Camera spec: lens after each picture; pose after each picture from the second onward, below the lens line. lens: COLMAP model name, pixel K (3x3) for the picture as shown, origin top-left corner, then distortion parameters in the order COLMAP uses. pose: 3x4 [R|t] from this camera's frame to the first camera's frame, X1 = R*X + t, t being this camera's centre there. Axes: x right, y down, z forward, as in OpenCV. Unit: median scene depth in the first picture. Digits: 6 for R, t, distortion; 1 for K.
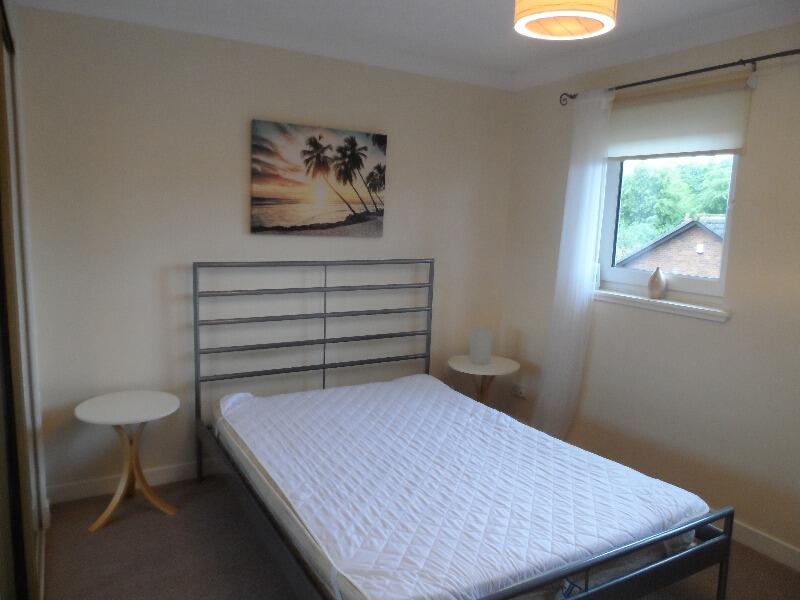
lens RADIAL K [[594.9, 0, 400.0], [0, 594.9, 300.0], [0, 0, 1]] dist [0.000453, 0.001544]
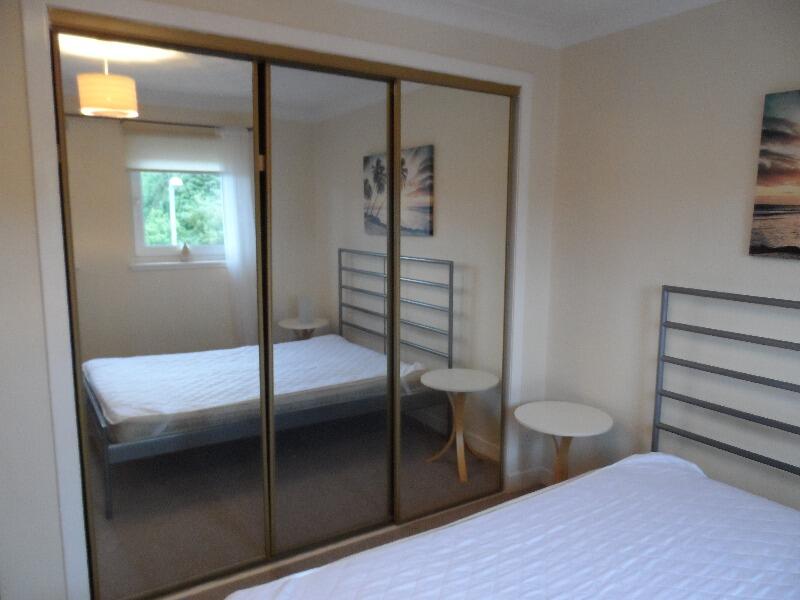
lens RADIAL K [[594.9, 0, 400.0], [0, 594.9, 300.0], [0, 0, 1]] dist [0.000453, 0.001544]
pose [[0.046909, 0.101807, -0.993698, 0.455750], [-0.170513, 0.981008, 0.092458, -0.054373], [0.984238, 0.165101, 0.063378, 0.557006]]
